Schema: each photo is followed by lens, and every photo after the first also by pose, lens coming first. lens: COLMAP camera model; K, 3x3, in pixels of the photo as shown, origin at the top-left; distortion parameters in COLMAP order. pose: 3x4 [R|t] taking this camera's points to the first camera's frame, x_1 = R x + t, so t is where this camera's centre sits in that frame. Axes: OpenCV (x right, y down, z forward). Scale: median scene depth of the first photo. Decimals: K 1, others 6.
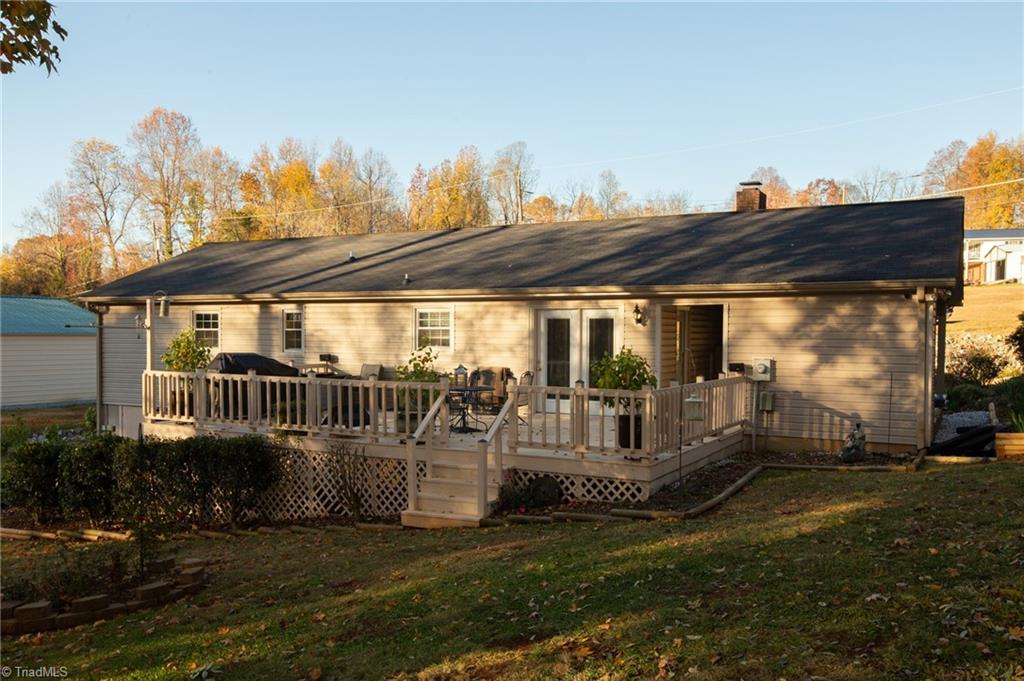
lens RADIAL K [[888.3, 0, 510.1], [0, 888.3, 361.9], [0, 0, 1]] dist [0.015220, 0.058014]
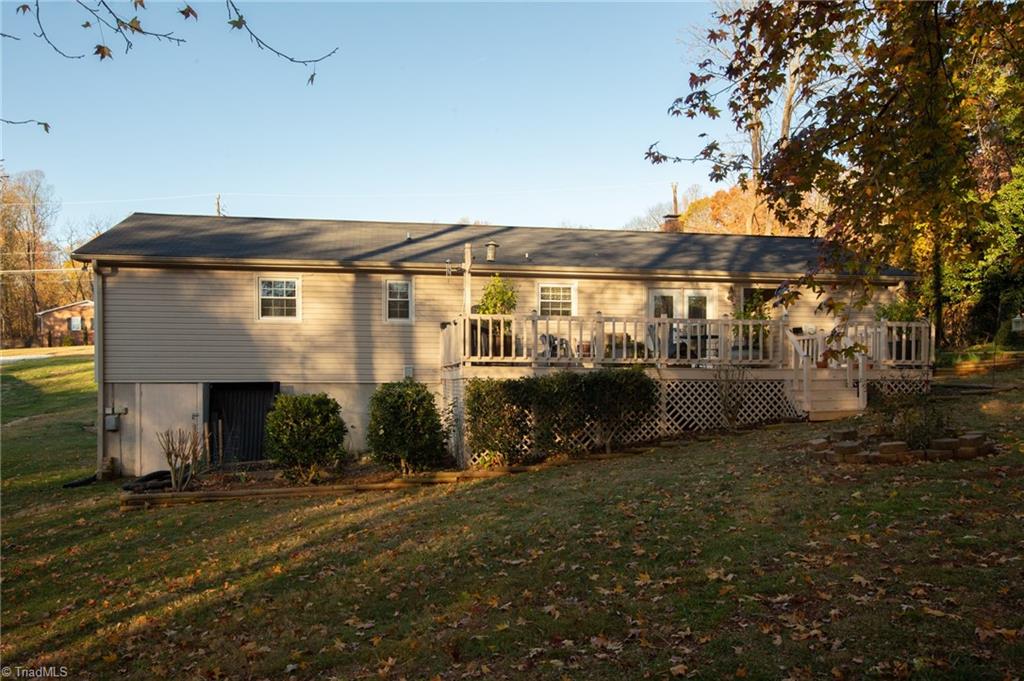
lens RADIAL K [[724.4, 0, 514.1], [0, 724.4, 377.6], [0, 0, 1]] dist [-0.001892, 0.007664]
pose [[0.785251, -0.005673, 0.619152, -0.744886], [0.022765, 0.999546, -0.019713, 0.084841], [-0.618759, 0.029575, 0.785024, 0.276680]]
